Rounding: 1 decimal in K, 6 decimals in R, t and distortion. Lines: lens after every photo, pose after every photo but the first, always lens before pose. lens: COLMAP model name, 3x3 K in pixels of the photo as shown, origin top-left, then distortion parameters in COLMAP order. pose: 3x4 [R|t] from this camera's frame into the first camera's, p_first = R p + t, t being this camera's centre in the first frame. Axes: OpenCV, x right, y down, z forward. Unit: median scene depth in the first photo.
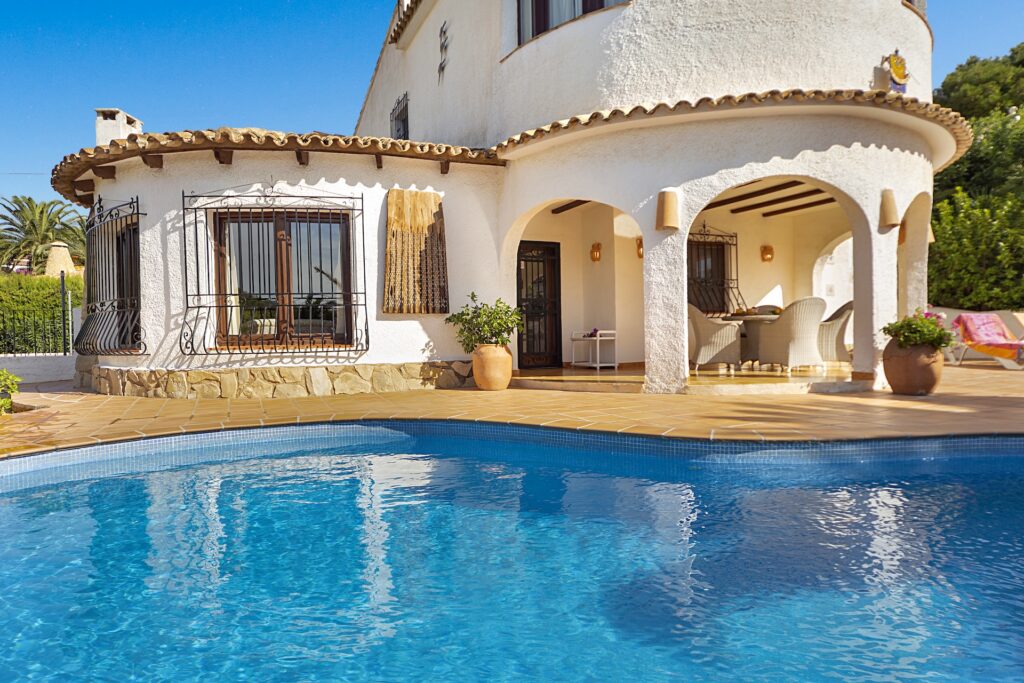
lens RADIAL K [[630.2, 0, 511.5], [0, 630.2, 343.3], [0, 0, 1]] dist [0.004355, 0.000639]
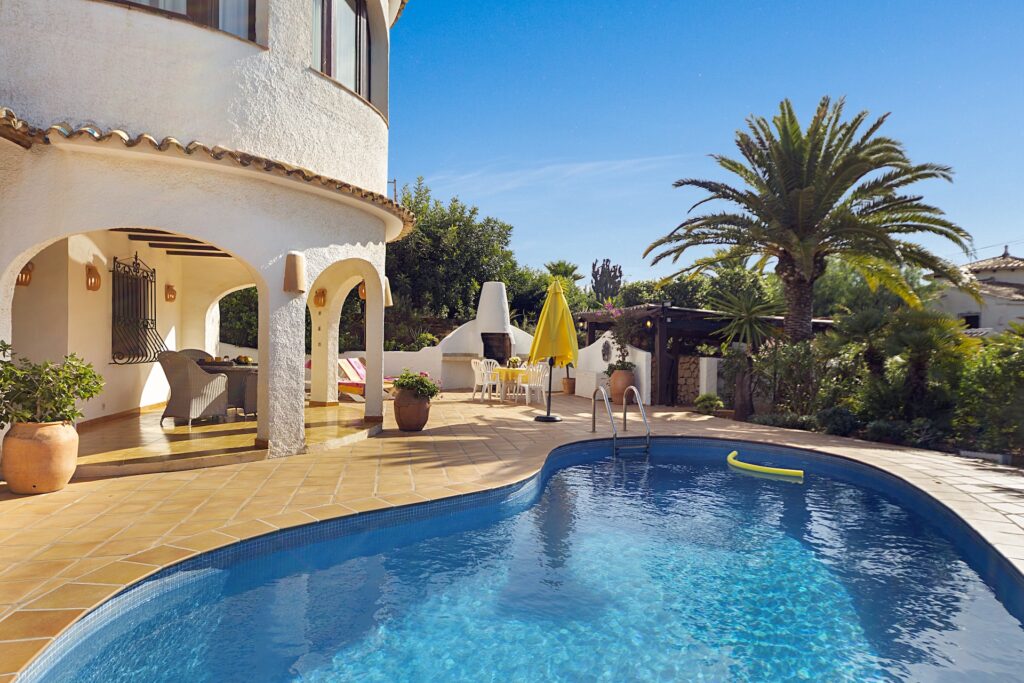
lens RADIAL K [[649.6, 0, 511.3], [0, 649.6, 342.1], [0, 0, 1]] dist [-0.003533, -0.000551]
pose [[0.222048, 0.016918, 0.974889, -0.656654], [-0.002939, 0.999857, -0.016681, -0.081056], [-0.975031, 0.000839, 0.222066, 0.414040]]
